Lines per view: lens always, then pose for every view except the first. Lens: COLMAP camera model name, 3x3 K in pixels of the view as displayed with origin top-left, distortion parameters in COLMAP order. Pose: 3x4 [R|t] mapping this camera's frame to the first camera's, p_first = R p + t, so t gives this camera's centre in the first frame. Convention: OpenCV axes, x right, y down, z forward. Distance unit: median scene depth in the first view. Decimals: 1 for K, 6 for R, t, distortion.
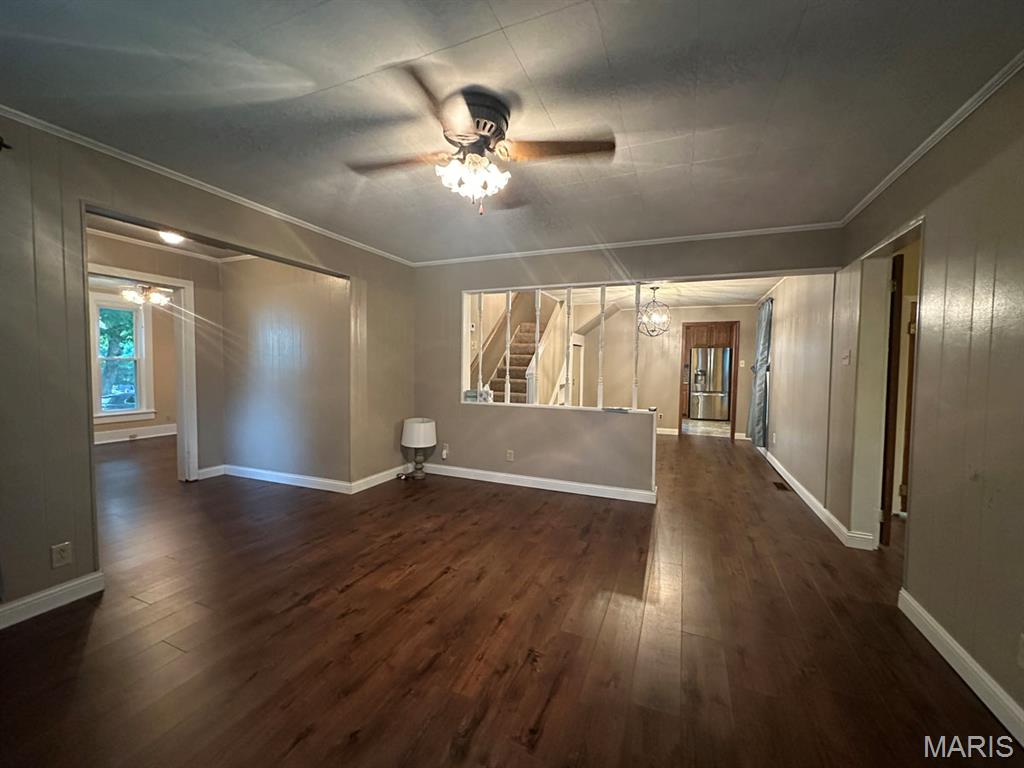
lens RADIAL K [[410.7, 0, 507.1], [0, 410.7, 389.8], [0, 0, 1]] dist [0.000457, 0.000228]
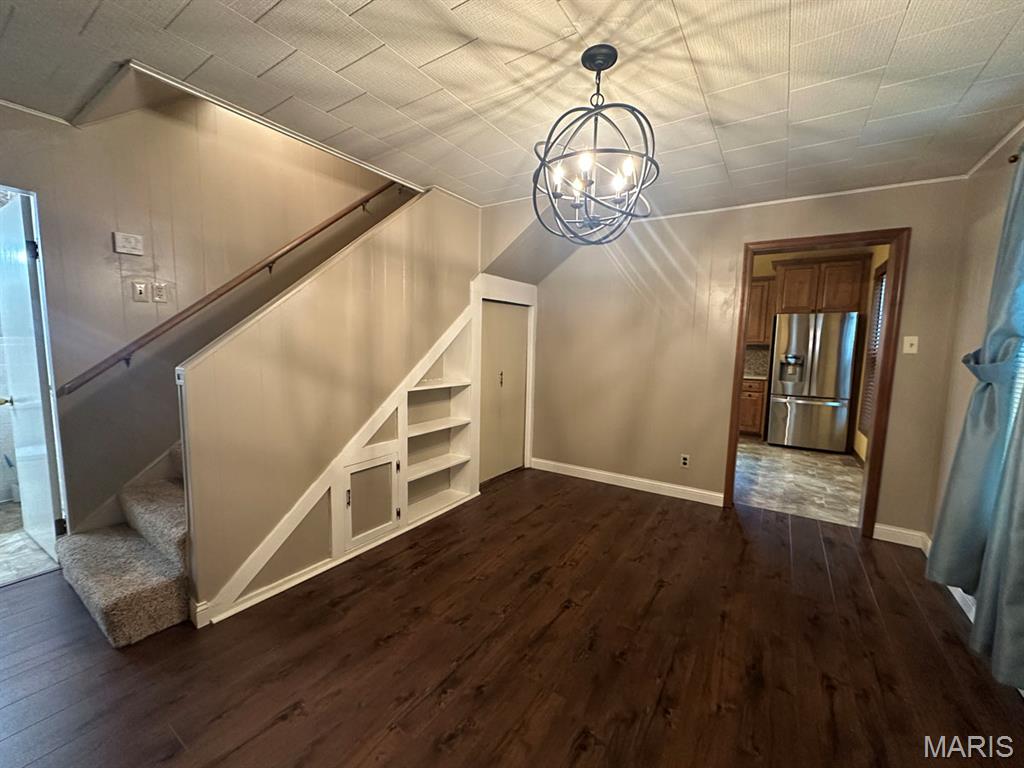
lens RADIAL K [[410.7, 0, 511.4], [0, 410.7, 387.7], [0, 0, 1]] dist [0.000457, 0.000228]
pose [[0.985214, 0.025363, -0.169440, 0.268005], [-0.017279, 0.998649, 0.049016, -0.035001], [0.170454, -0.045364, 0.984321, 0.544667]]
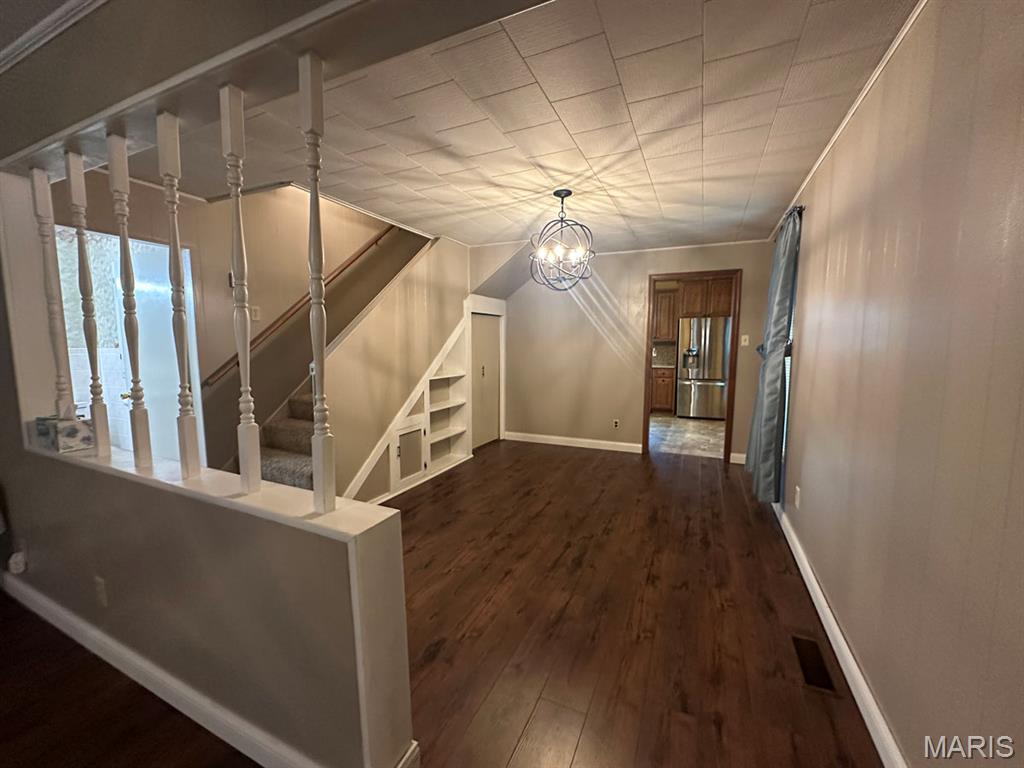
lens RADIAL K [[410.7, 0, 511.6], [0, 410.7, 390.4], [0, 0, 1]] dist [0.000457, 0.000228]
pose [[0.999632, -0.010351, -0.025091, 0.232892], [0.011745, 0.998359, 0.056054, -0.026765], [0.024469, -0.056328, 0.998112, 0.367343]]
